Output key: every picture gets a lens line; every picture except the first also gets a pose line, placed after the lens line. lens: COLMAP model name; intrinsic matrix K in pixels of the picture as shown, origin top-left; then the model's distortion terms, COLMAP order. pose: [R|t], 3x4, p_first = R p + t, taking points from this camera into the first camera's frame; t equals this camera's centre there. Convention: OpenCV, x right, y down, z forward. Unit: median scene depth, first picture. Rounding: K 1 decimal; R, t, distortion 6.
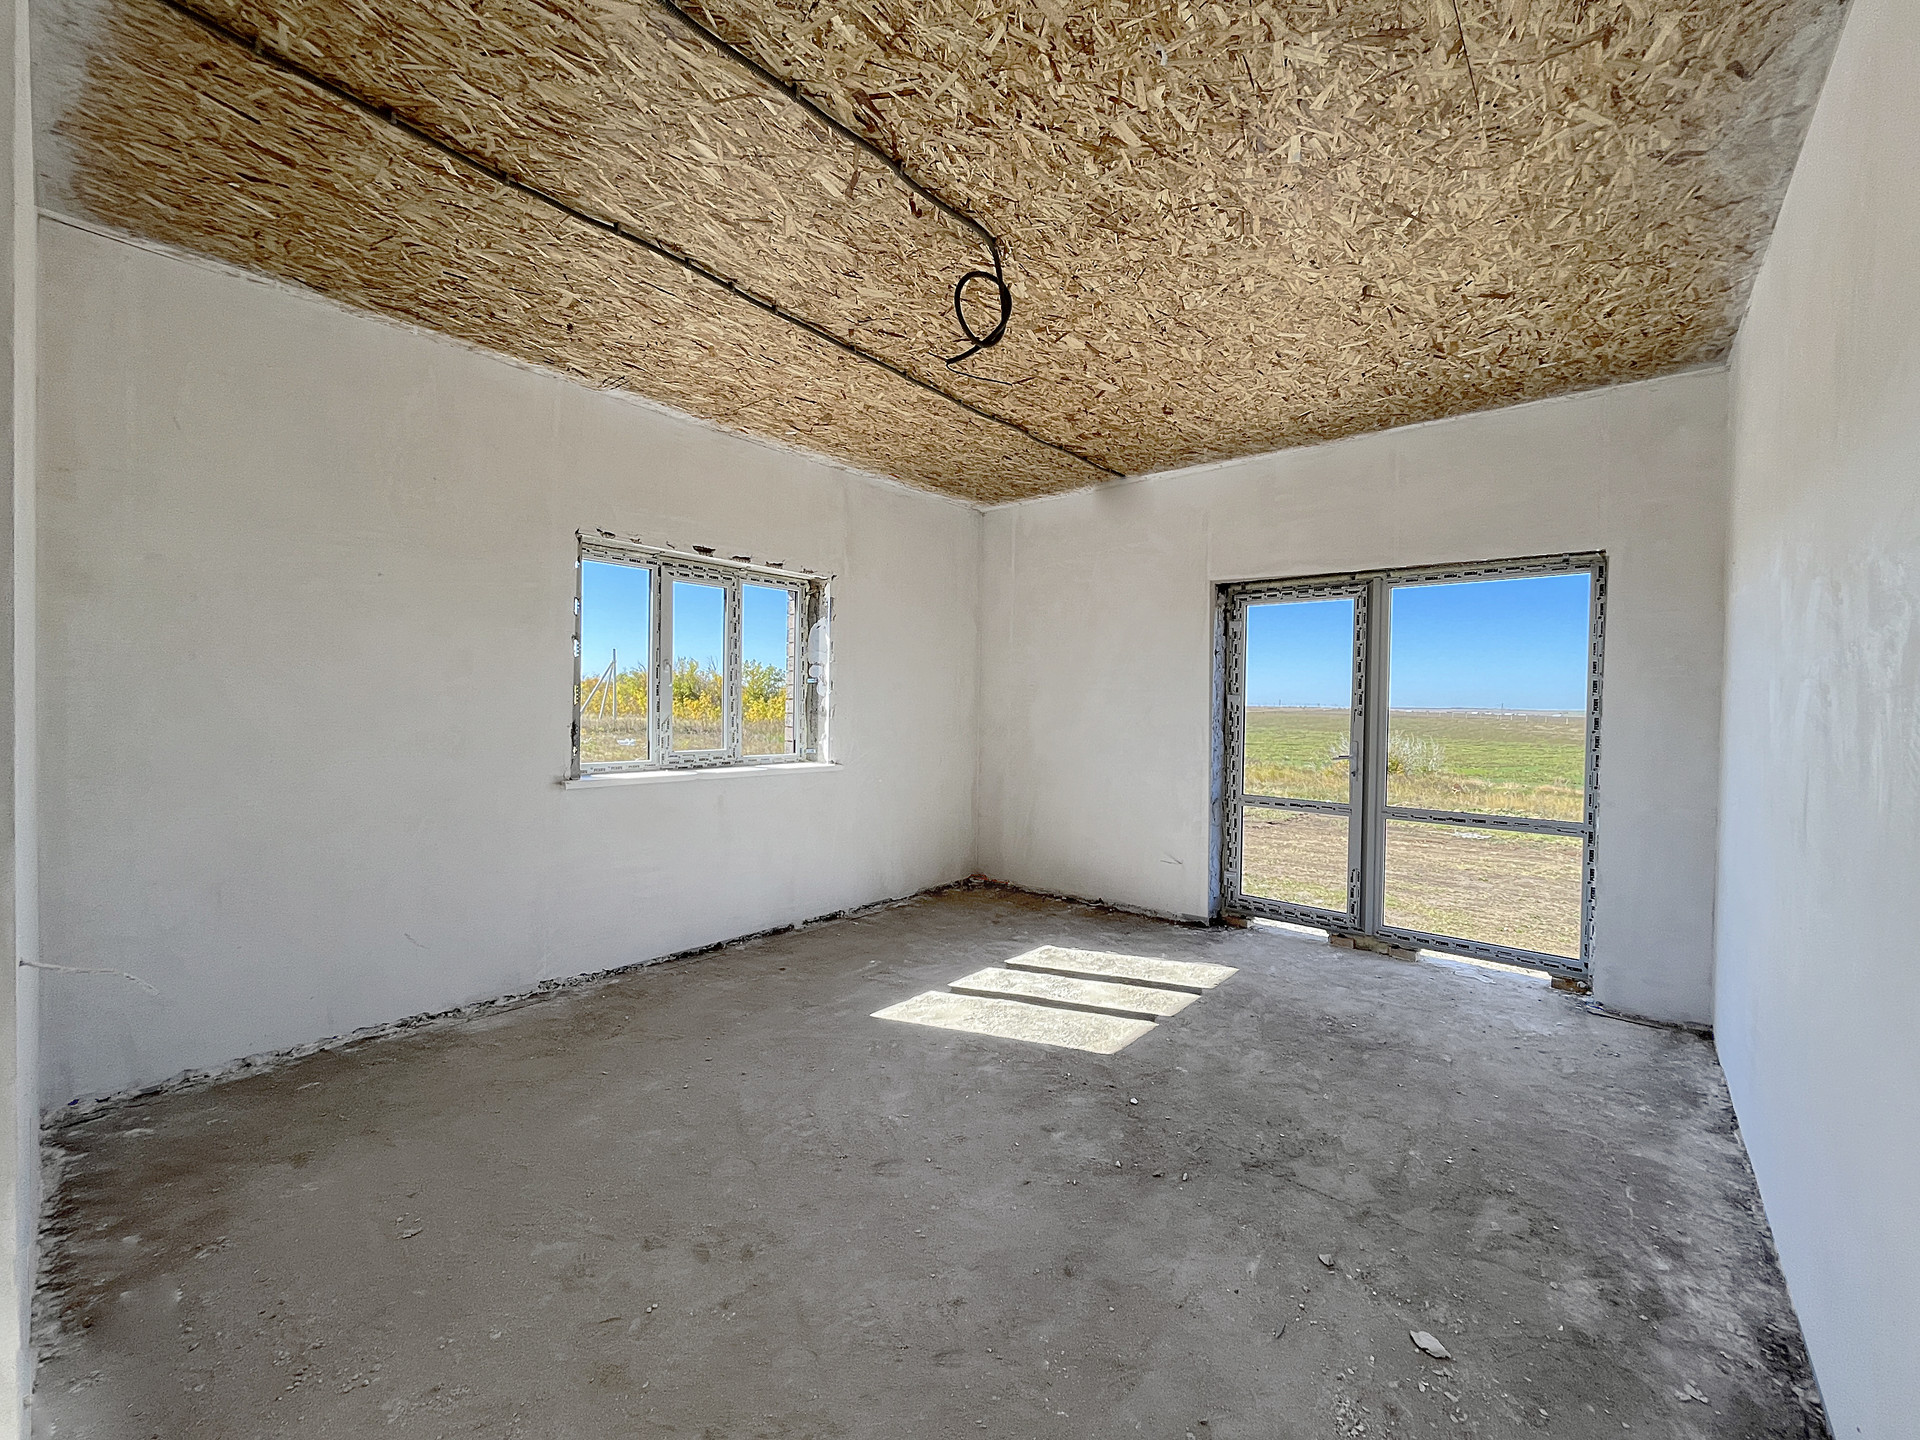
lens RADIAL K [[775.8, 0, 960.4], [0, 775.8, 717.3], [0, 0, 1]] dist [-0.001999, -0.000443]
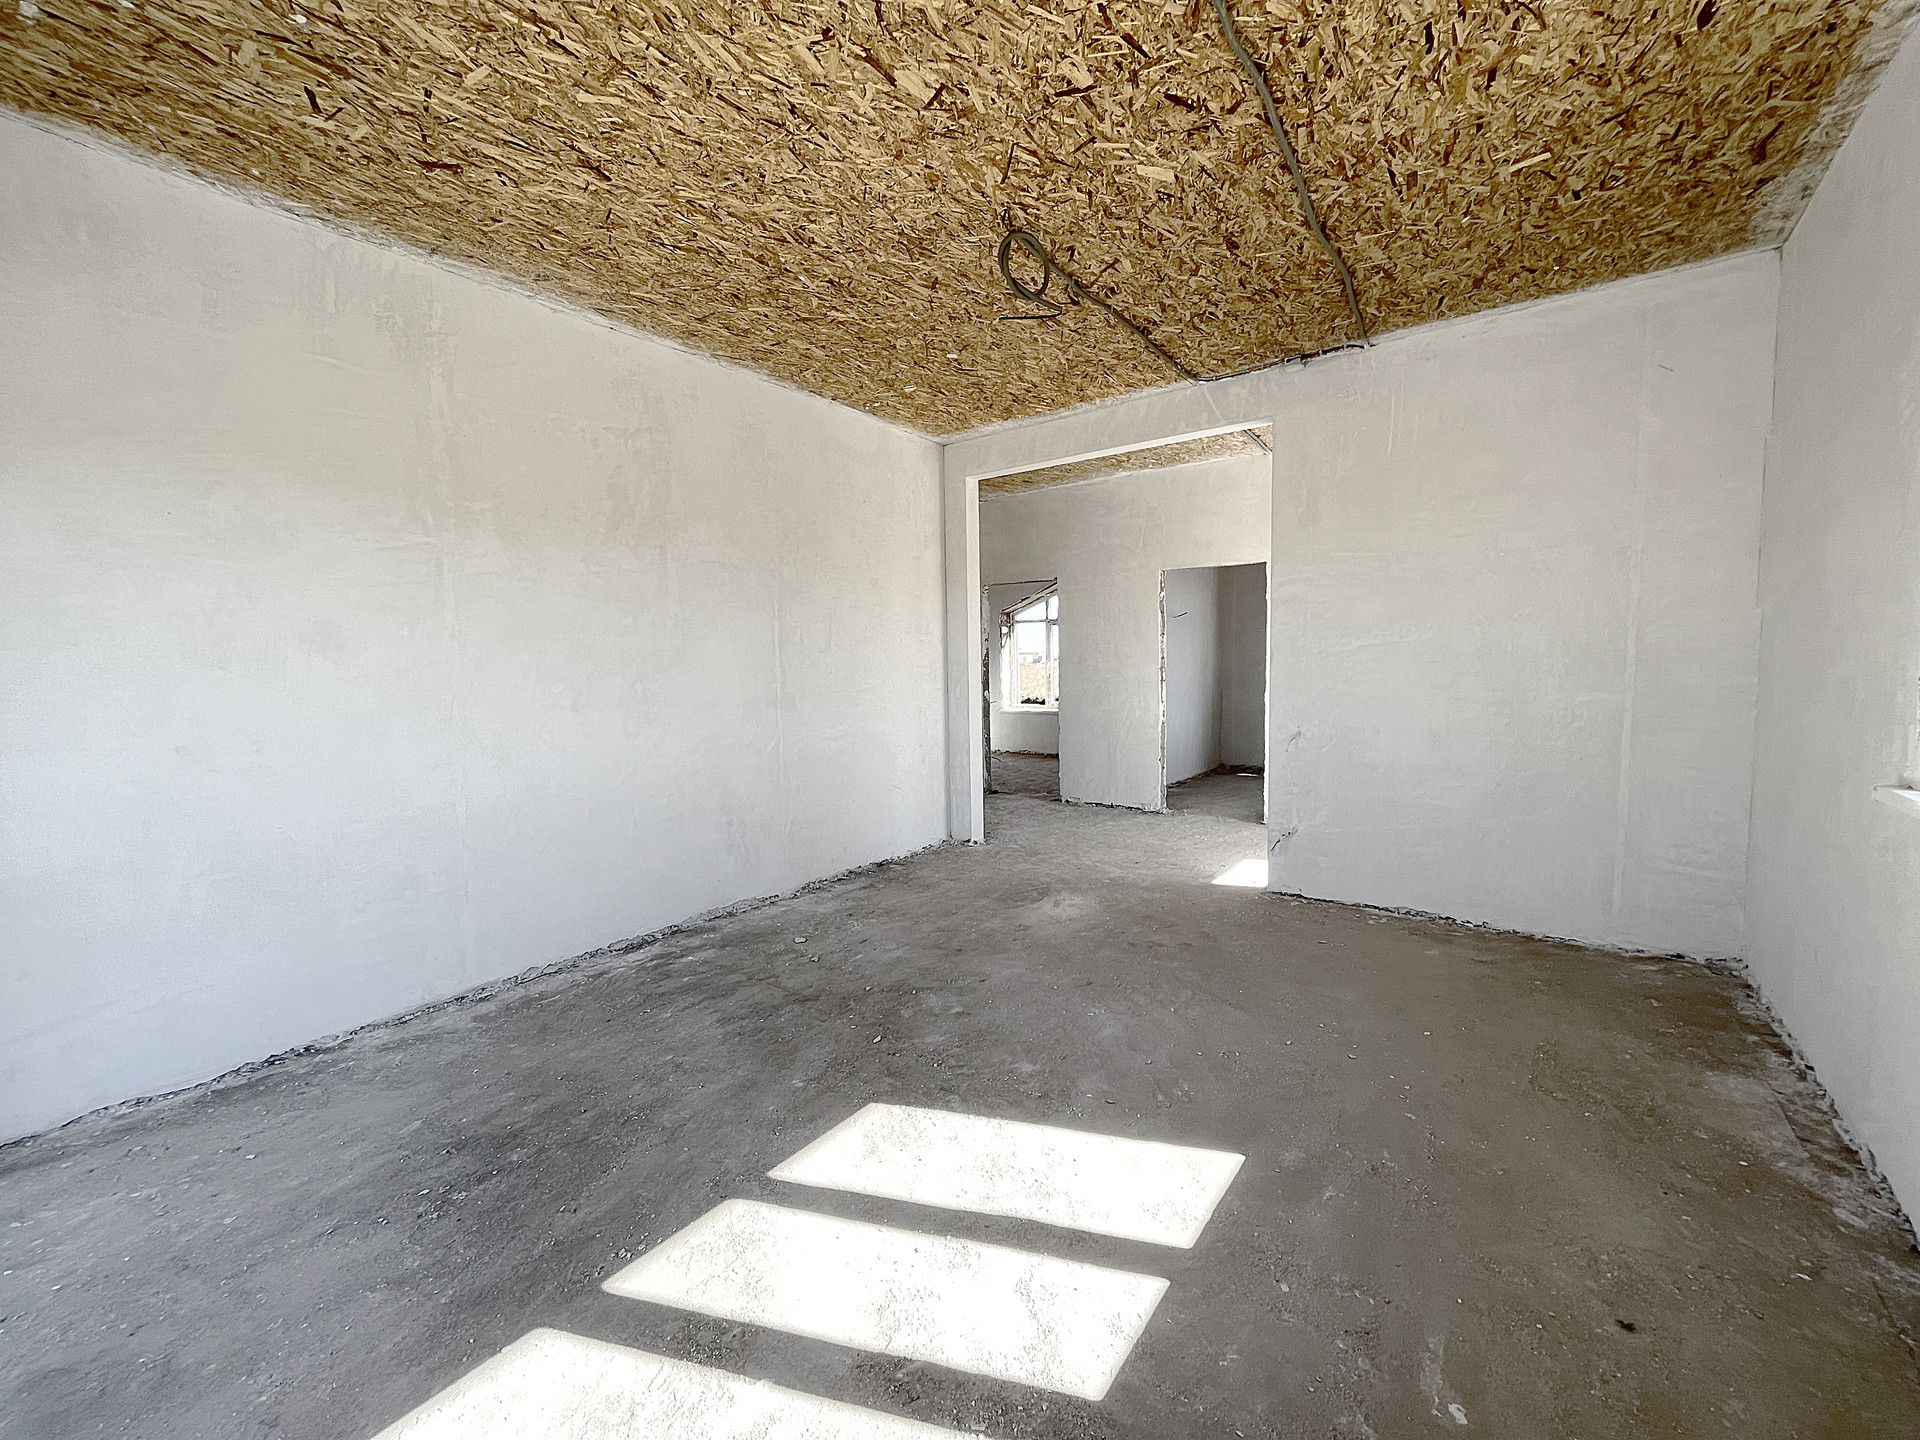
lens RADIAL K [[775.8, 0, 960.4], [0, 775.8, 717.3], [0, 0, 1]] dist [-0.001999, -0.000443]
pose [[-0.998009, 0.006305, -0.062761, 0.123709], [0.000833, 0.996222, 0.086835, -0.006652], [0.063072, 0.086610, -0.994244, 1.384267]]
